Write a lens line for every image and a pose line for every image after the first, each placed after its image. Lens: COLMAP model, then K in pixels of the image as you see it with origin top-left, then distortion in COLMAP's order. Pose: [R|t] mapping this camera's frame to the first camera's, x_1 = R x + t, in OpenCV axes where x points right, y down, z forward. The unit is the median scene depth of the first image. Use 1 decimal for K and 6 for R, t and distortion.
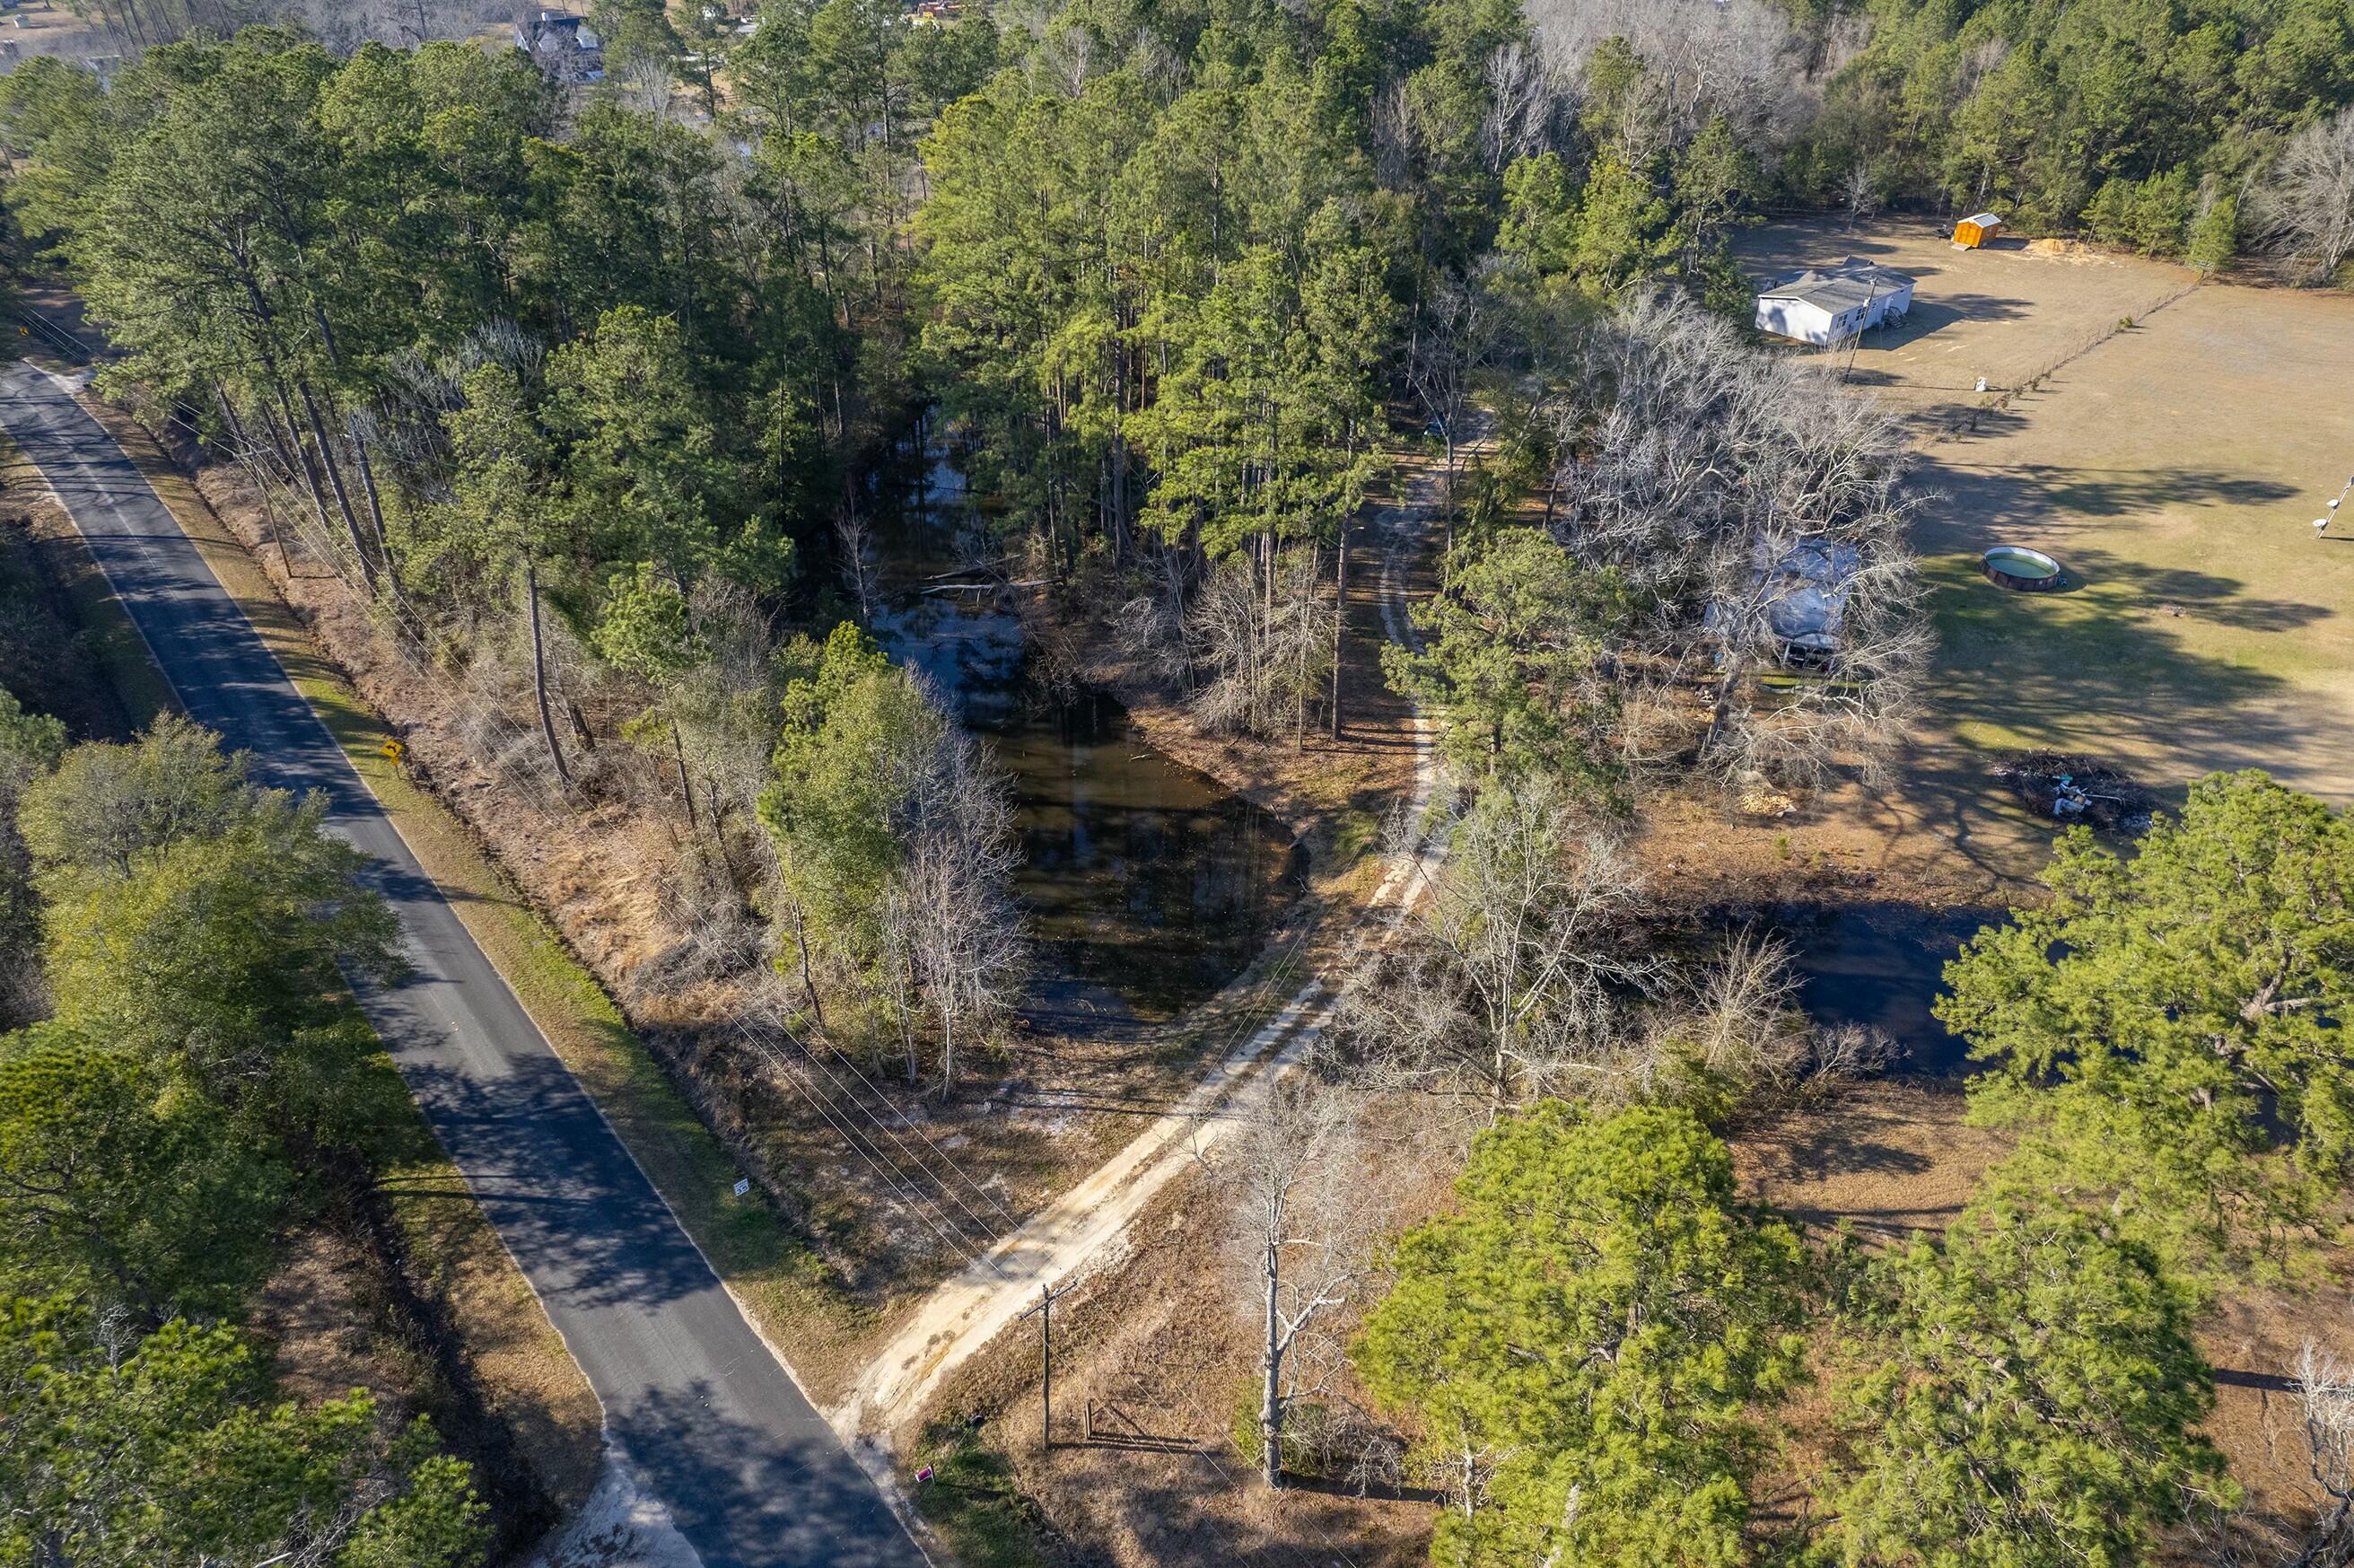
lens RADIAL K [[1501.8, 0, 1180.7], [0, 1501.8, 803.6], [0, 0, 1]] dist [-0.074226, 0.069092]
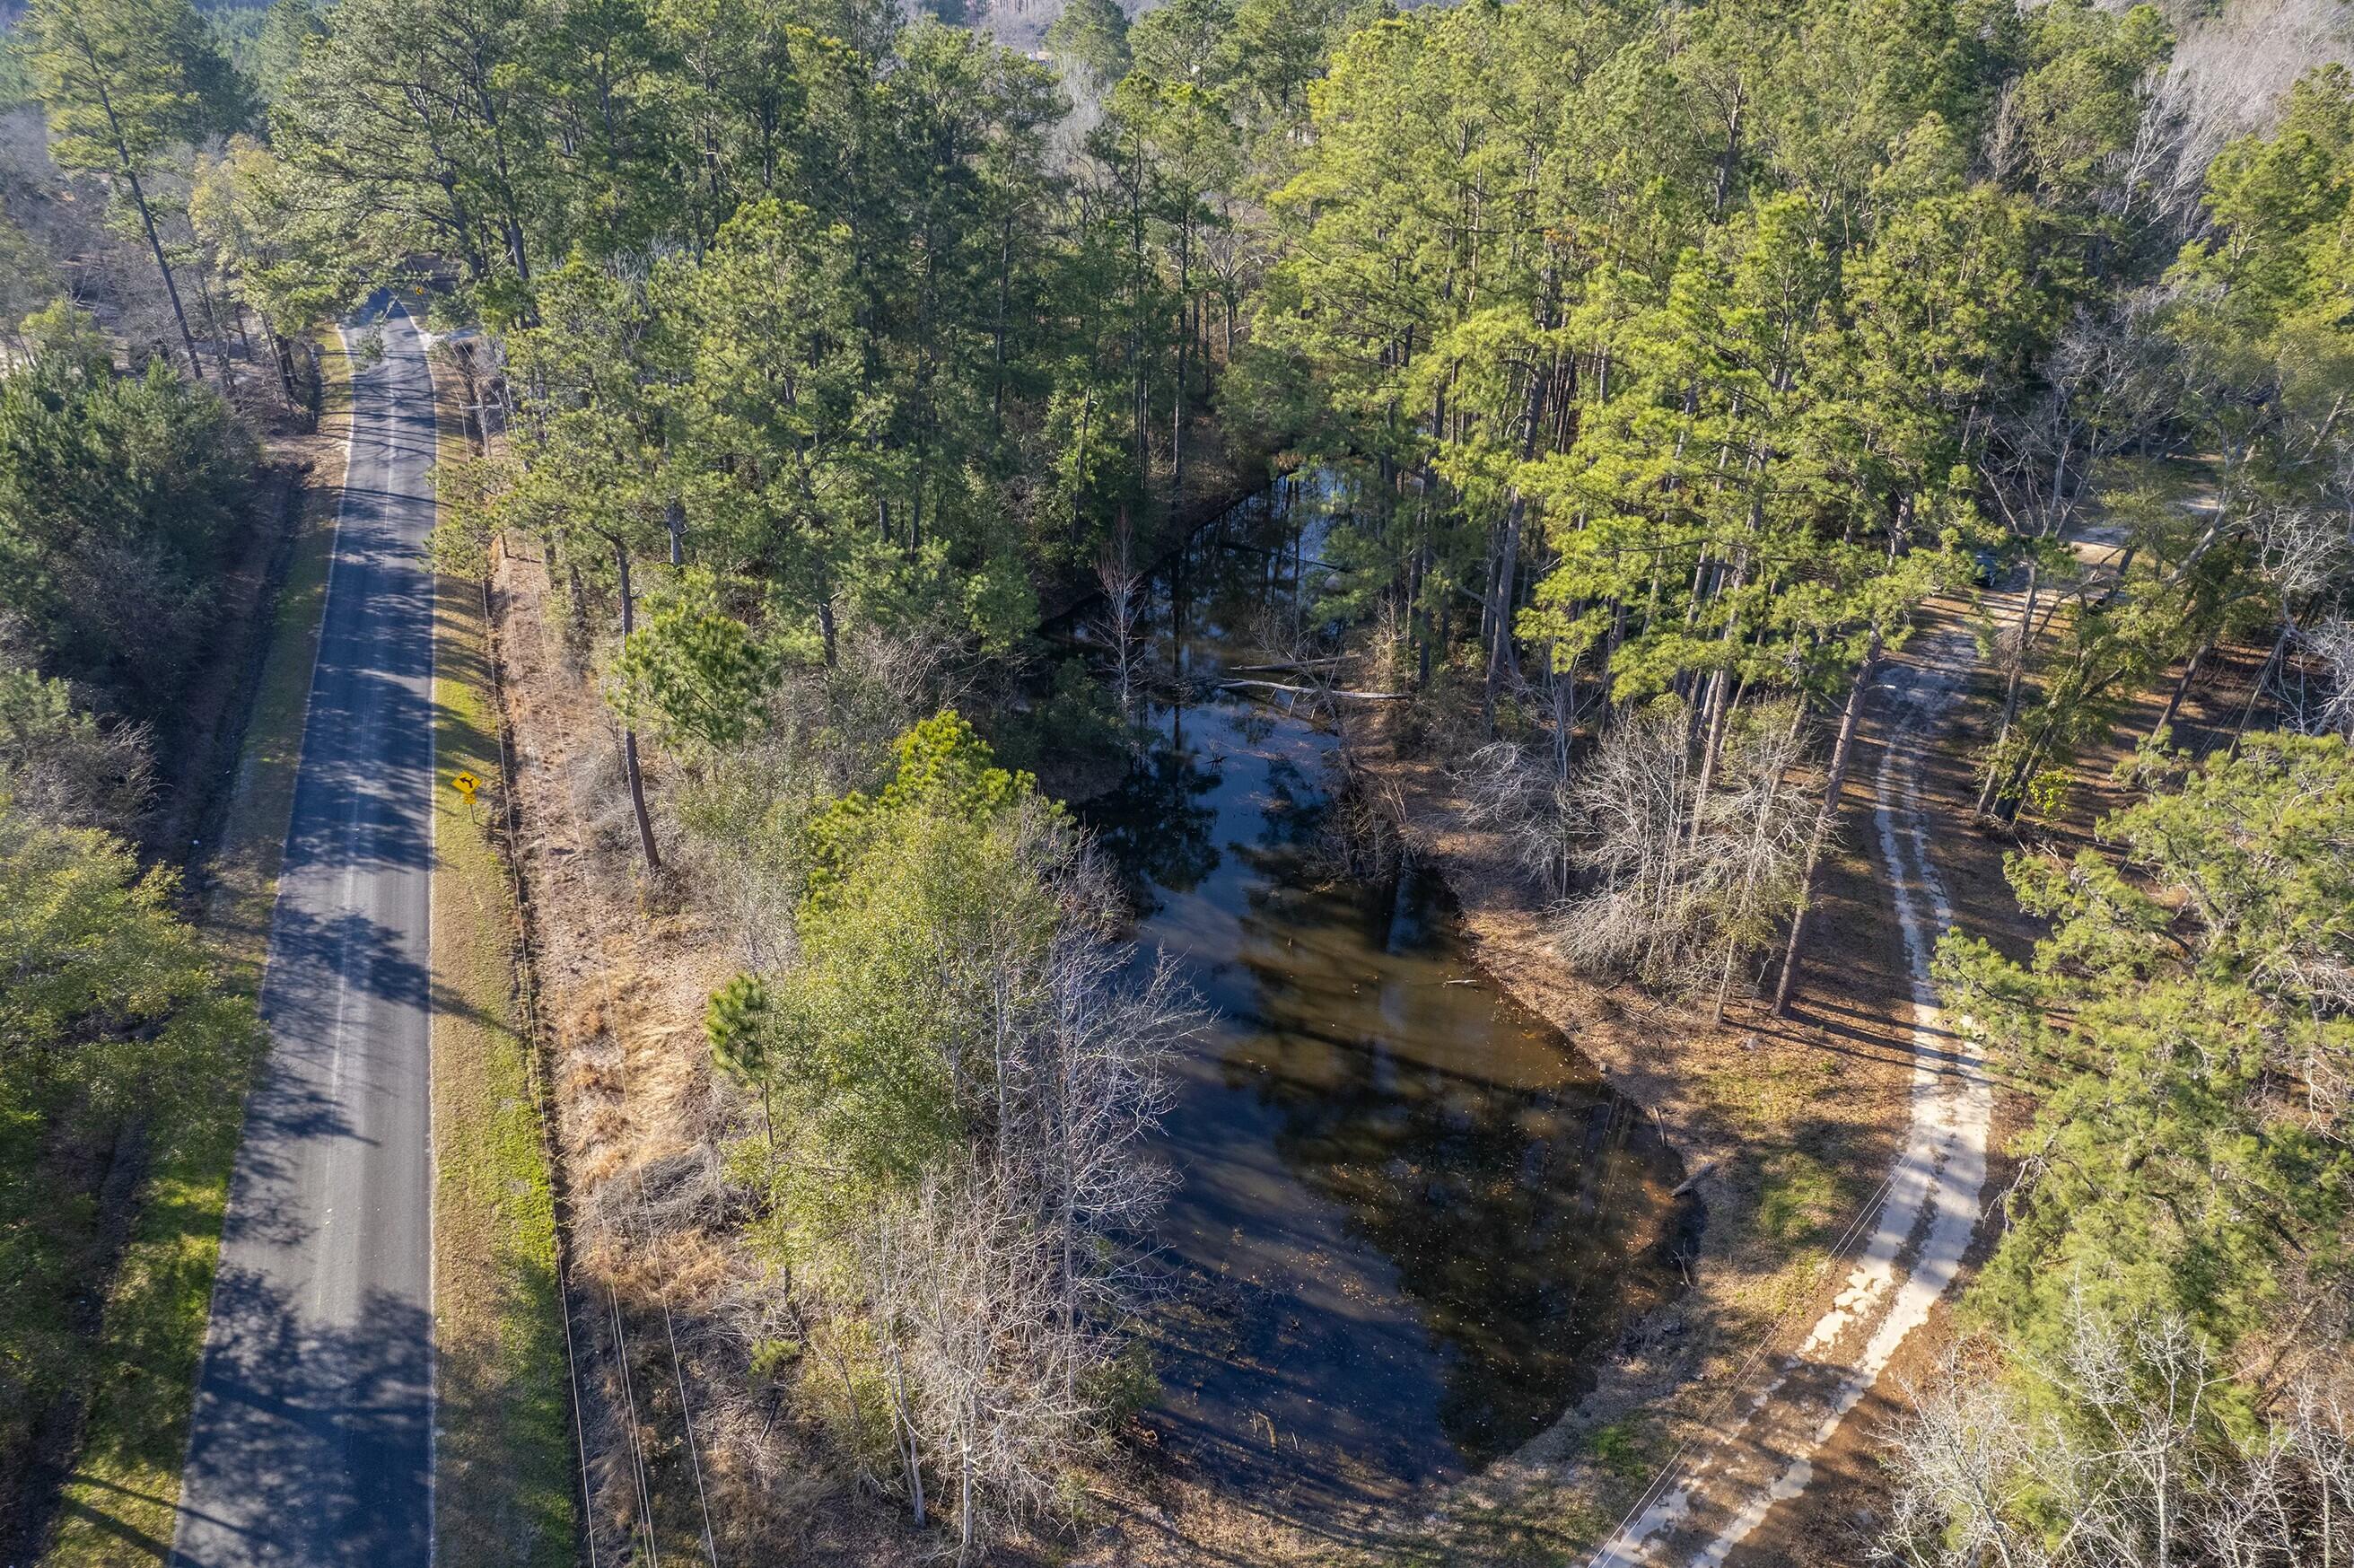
lens RADIAL K [[1524.5, 0, 1190.0], [0, 1524.5, 793.4], [0, 0, 1]] dist [-0.074895, 0.076919]
pose [[0.953482, 0.163039, -0.253556, 0.014245], [-0.182352, 0.981724, -0.054468, -0.055440], [0.240041, 0.098170, 0.965786, 0.334952]]
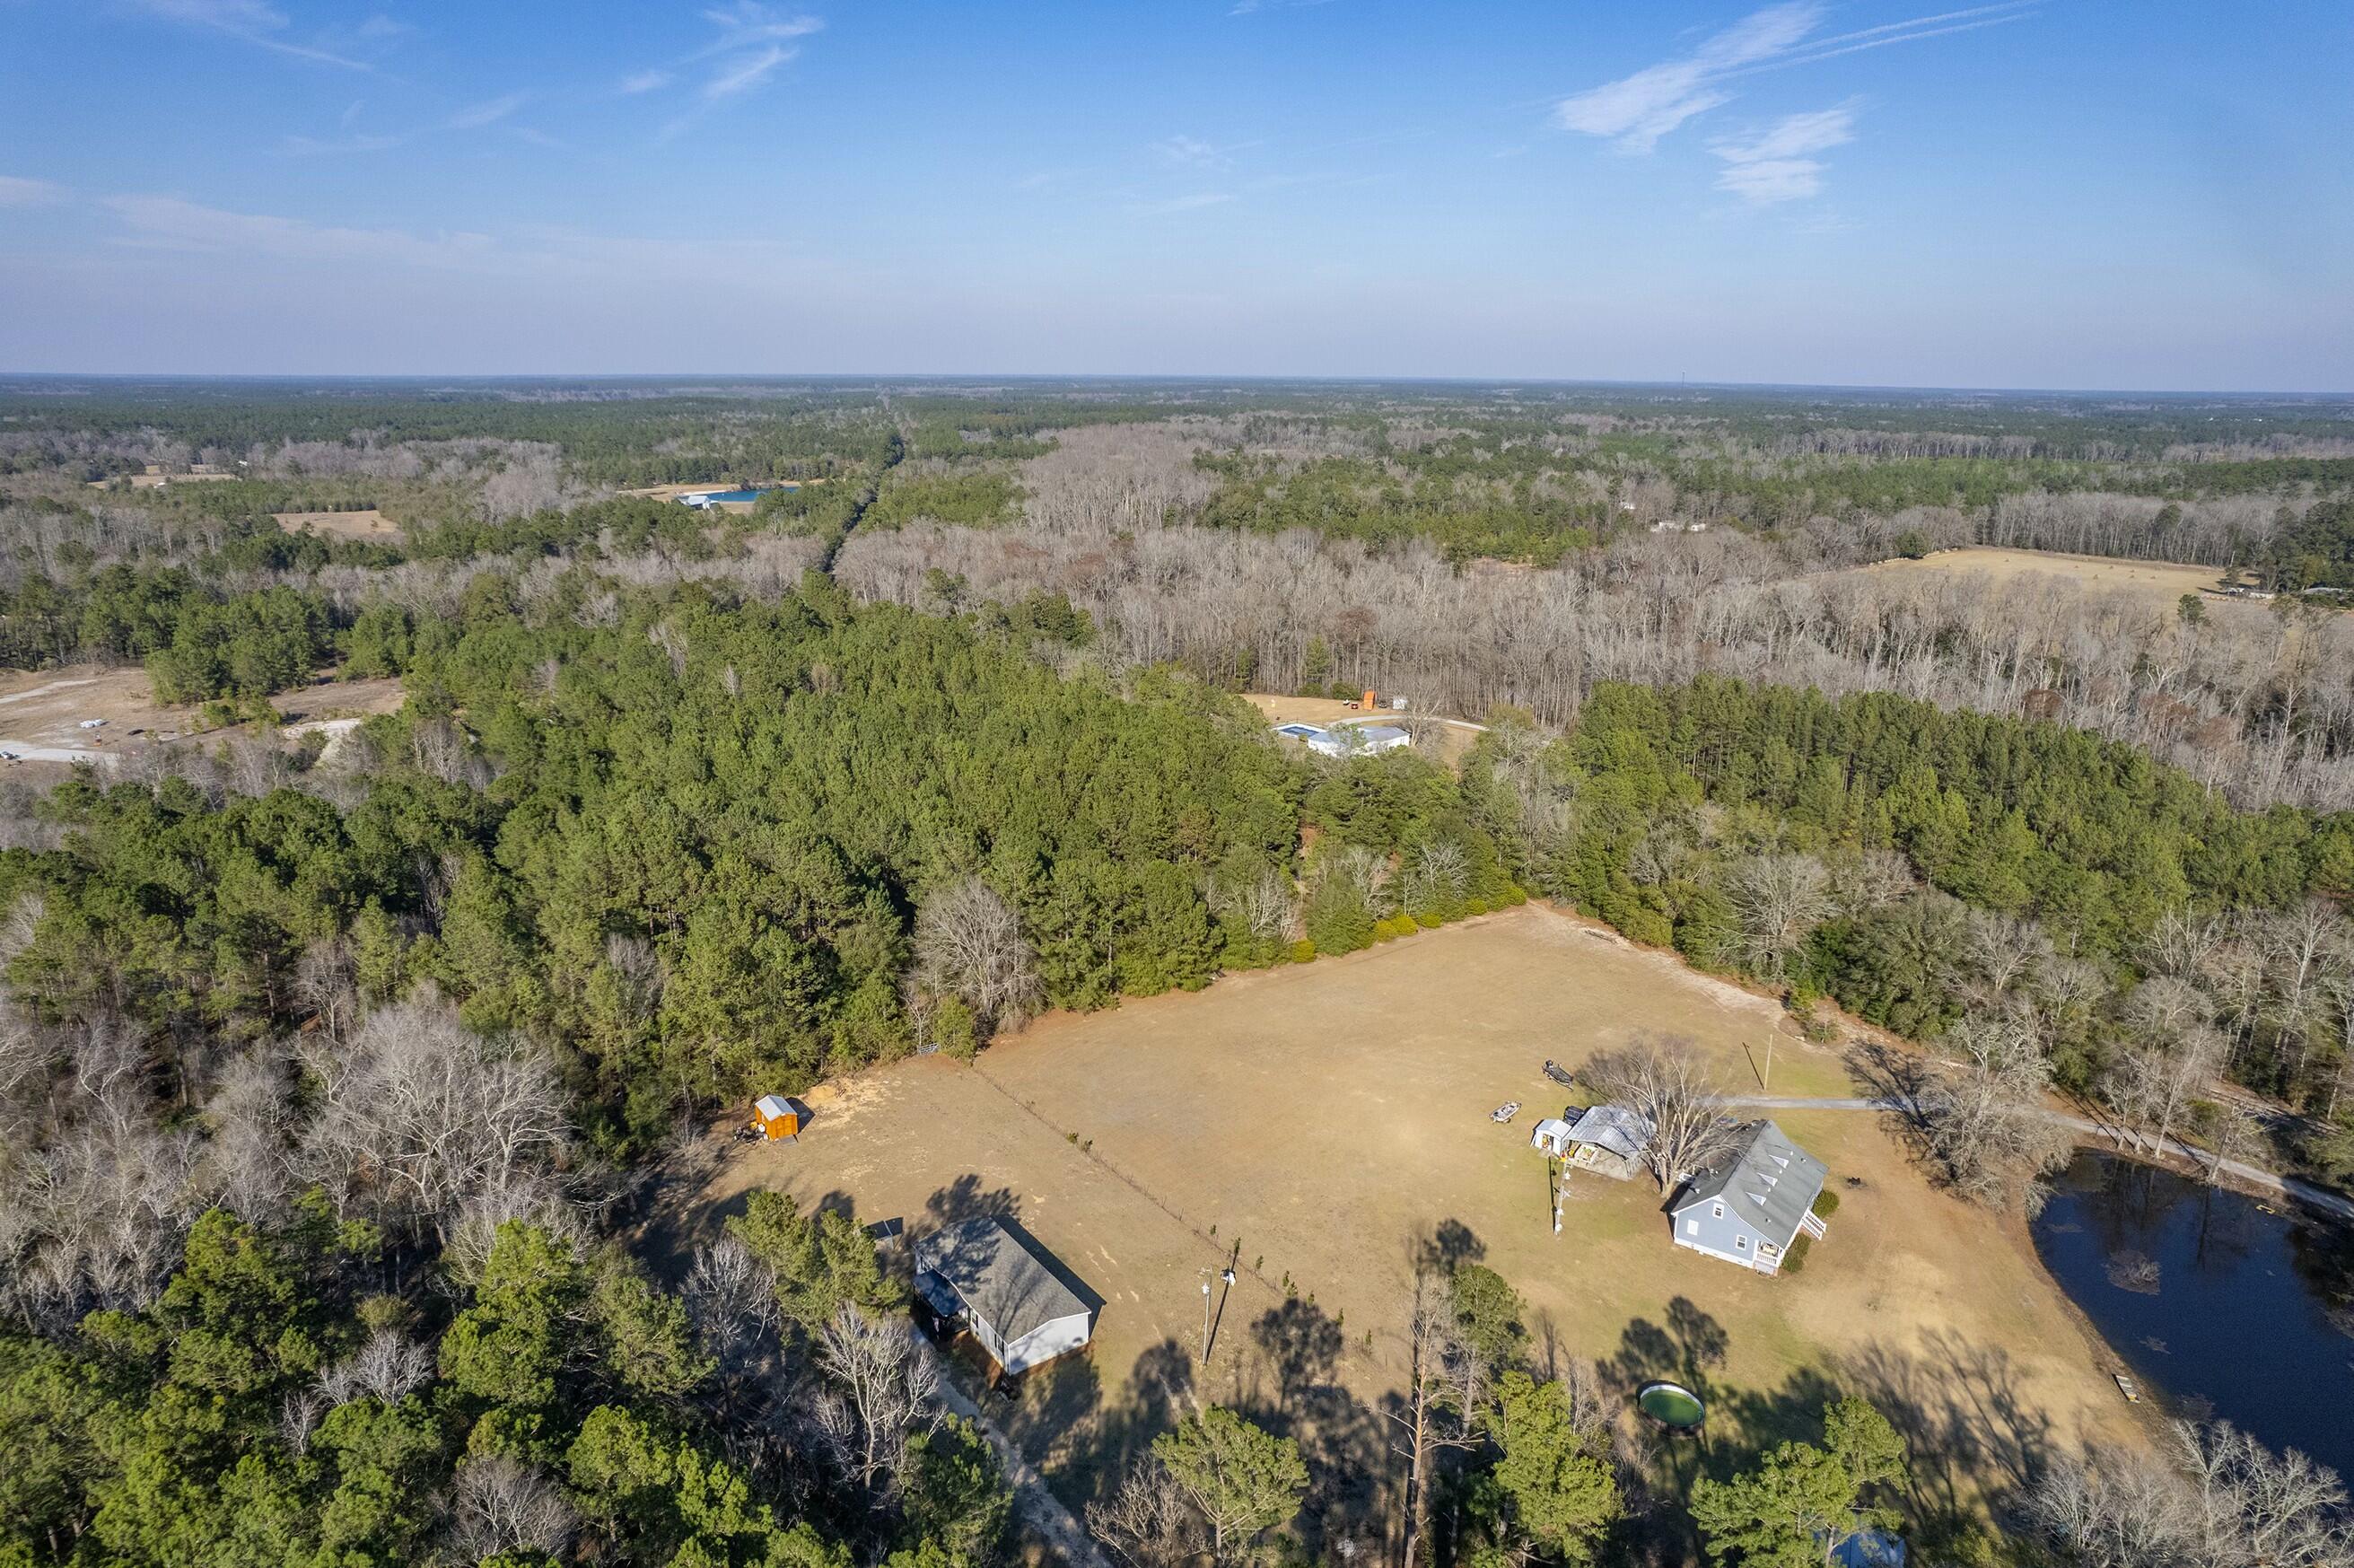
lens RADIAL K [[1497.3, 0, 1178.6], [0, 1497.3, 824.1], [0, 0, 1]] dist [-0.064111, 0.044222]
pose [[0.117547, -0.298118, 0.947264, -0.499169], [0.567103, 0.803195, 0.182405, -1.138985], [-0.815216, 0.515754, 0.263477, 0.937889]]
